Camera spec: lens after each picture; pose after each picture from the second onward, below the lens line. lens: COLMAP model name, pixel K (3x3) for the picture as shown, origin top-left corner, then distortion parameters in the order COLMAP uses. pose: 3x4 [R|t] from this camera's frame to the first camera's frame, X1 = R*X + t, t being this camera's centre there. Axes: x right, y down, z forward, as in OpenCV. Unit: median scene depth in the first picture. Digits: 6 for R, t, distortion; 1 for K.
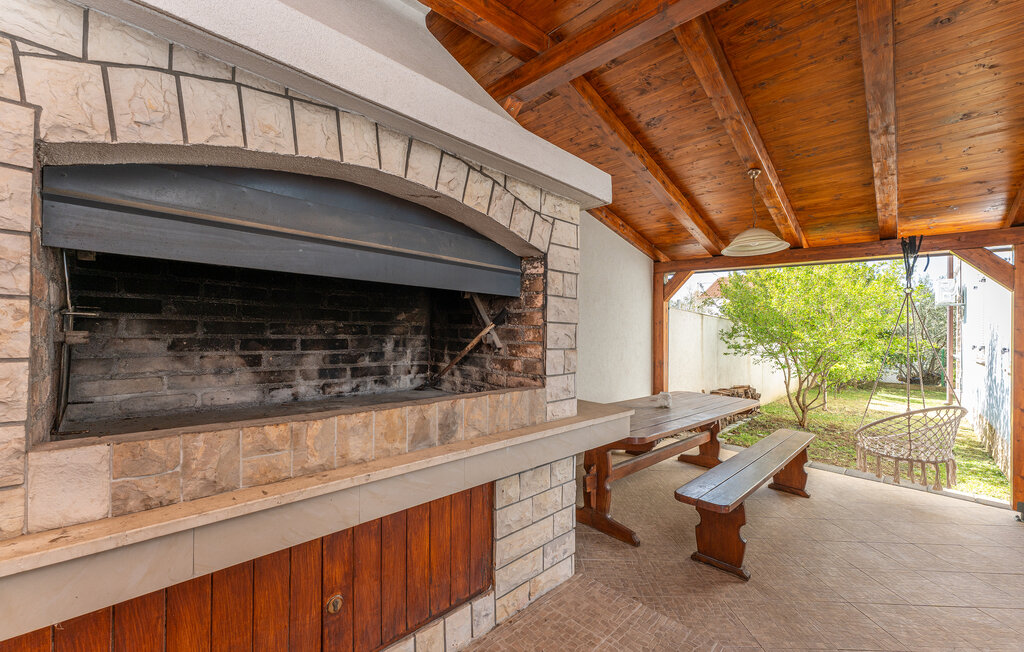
lens RADIAL K [[411.4, 0, 507.7], [0, 411.4, 326.3], [0, 0, 1]] dist [0.000169, 0.001864]
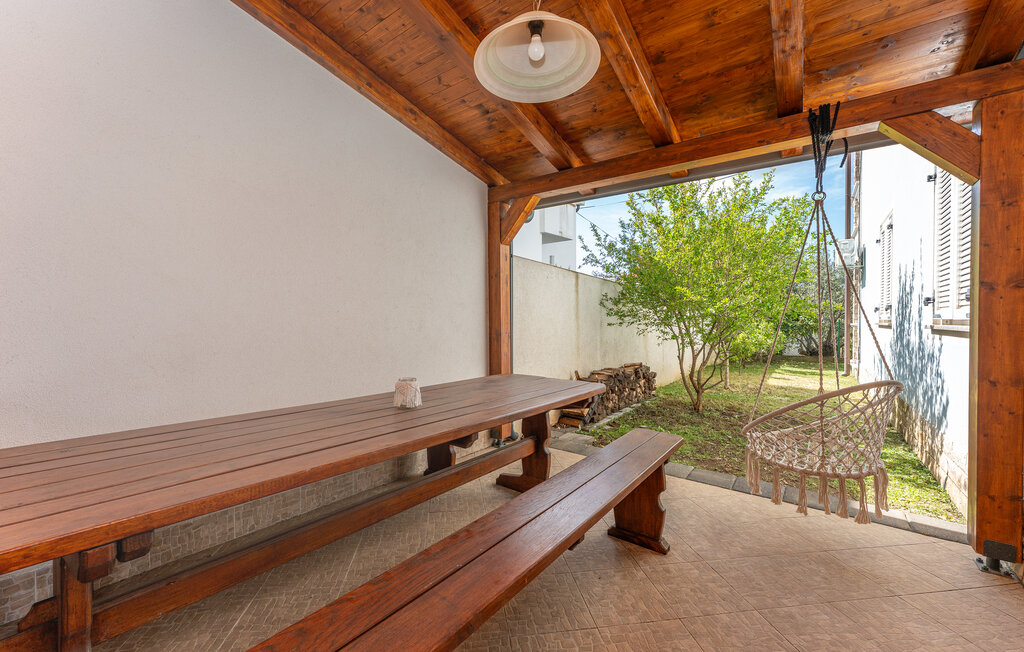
lens RADIAL K [[411.4, 0, 515.5], [0, 411.4, 322.6], [0, 0, 1]] dist [0.000169, 0.001864]
pose [[0.987559, -0.020050, 0.155965, 0.310417], [0.016666, 0.999597, 0.022974, 0.058458], [-0.156362, -0.020089, 0.987495, 0.335500]]
